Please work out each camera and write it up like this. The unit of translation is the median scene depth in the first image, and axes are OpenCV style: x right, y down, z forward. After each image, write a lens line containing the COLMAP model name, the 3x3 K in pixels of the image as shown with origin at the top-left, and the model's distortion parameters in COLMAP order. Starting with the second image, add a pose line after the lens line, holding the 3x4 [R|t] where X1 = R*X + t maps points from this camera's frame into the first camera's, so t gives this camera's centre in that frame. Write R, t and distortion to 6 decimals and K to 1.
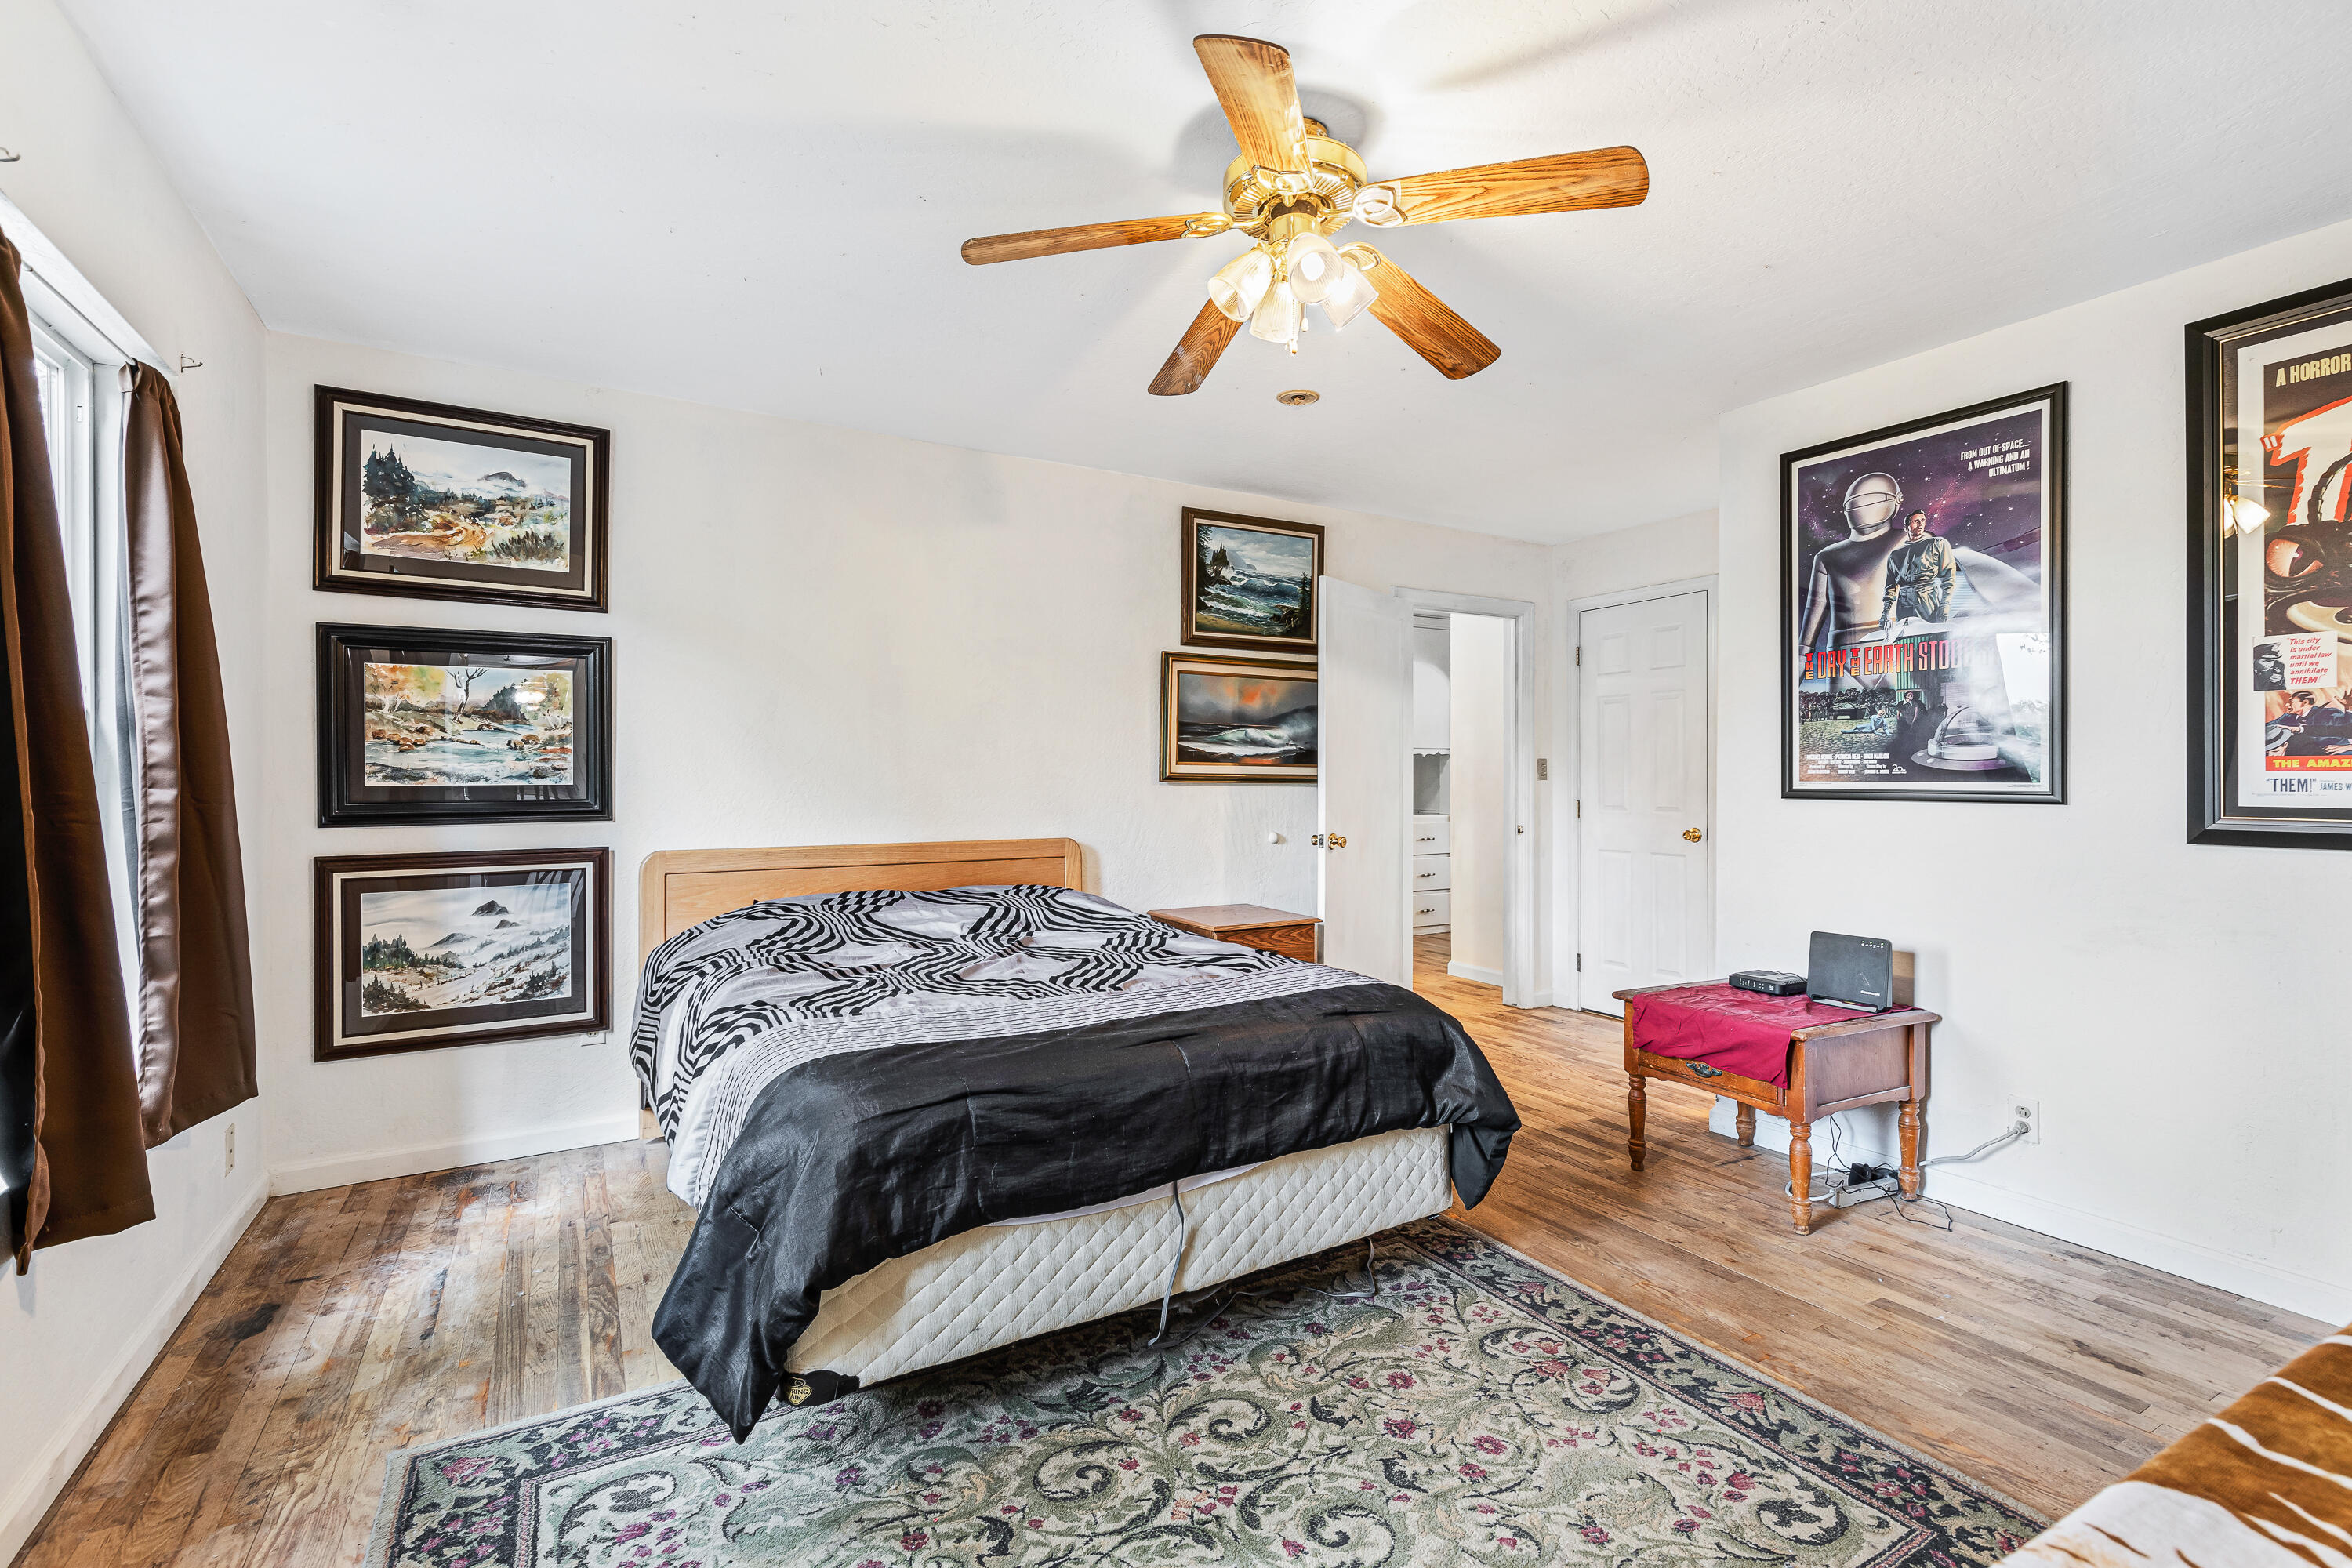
lens RADIAL K [[1070.7, 0, 1176.0], [0, 1070.7, 780.7], [0, 0, 1]] dist [0.014992, -0.001402]
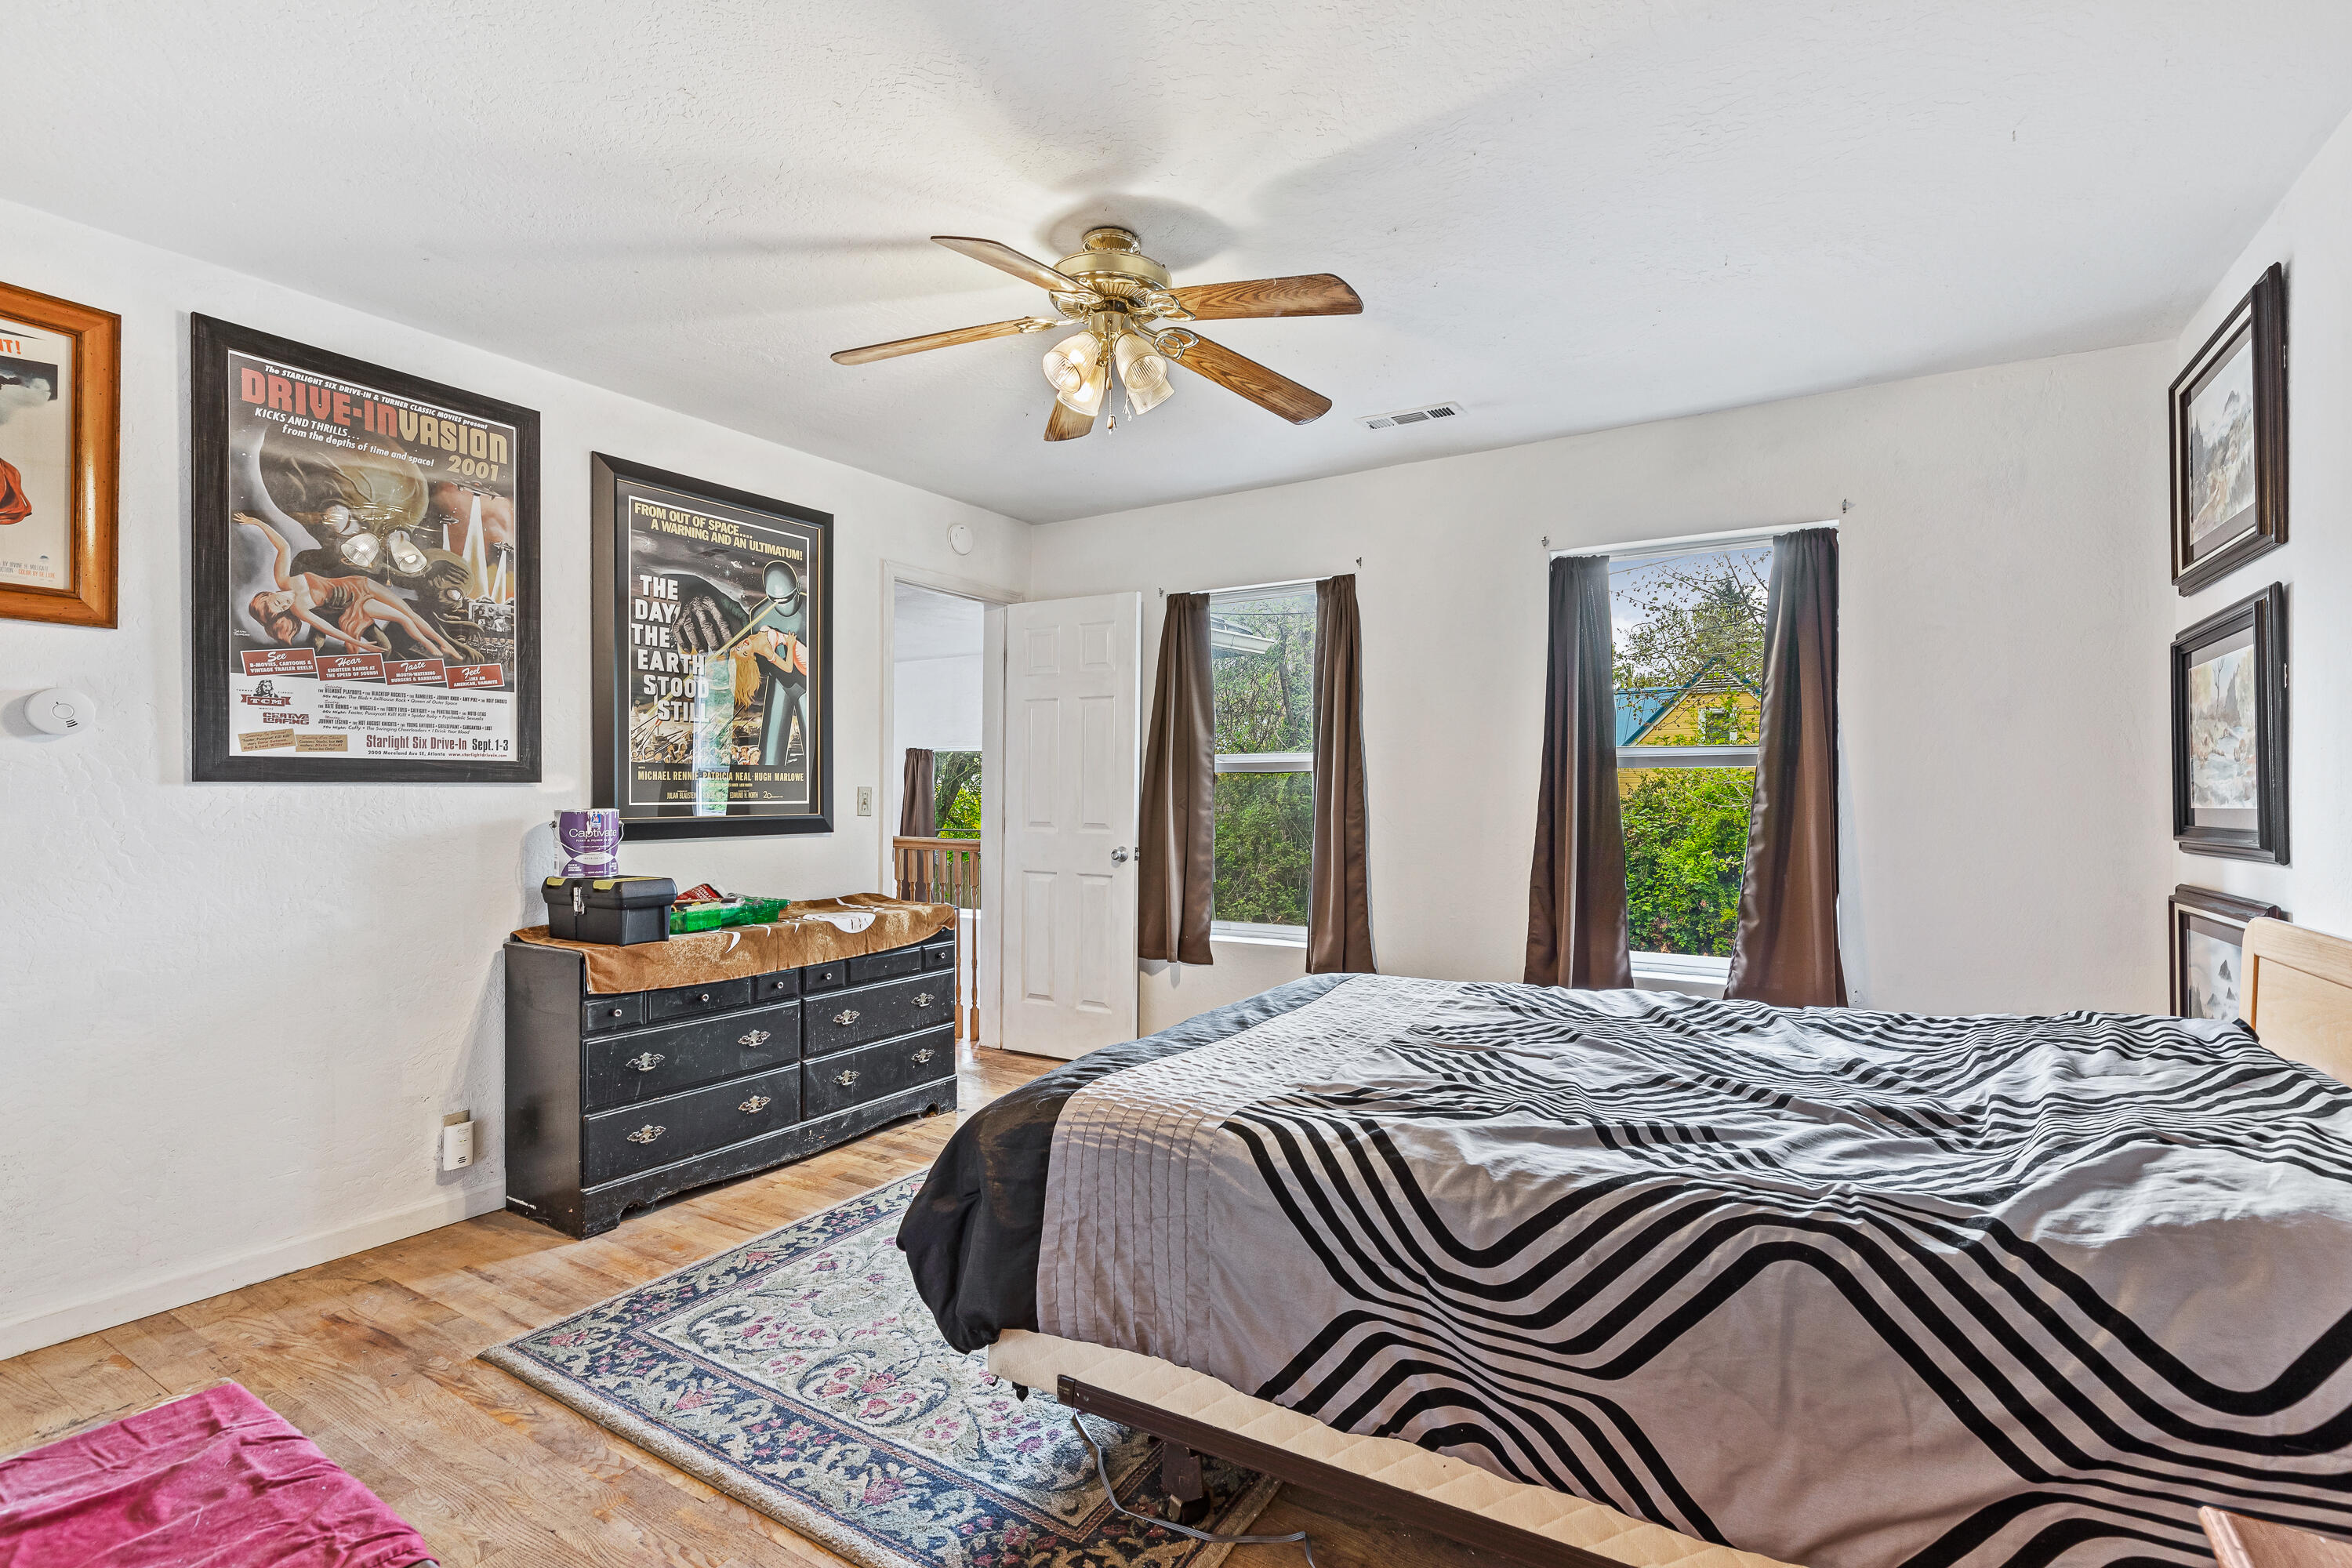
lens RADIAL K [[1070.7, 0, 1178.2], [0, 1070.7, 786.1], [0, 0, 1]] dist [0.014992, -0.001402]
pose [[-0.879069, -0.006964, -0.476644, 0.545461], [-0.004557, 0.999970, -0.006205, -0.003933], [0.476673, -0.003282, -0.879075, 1.878211]]
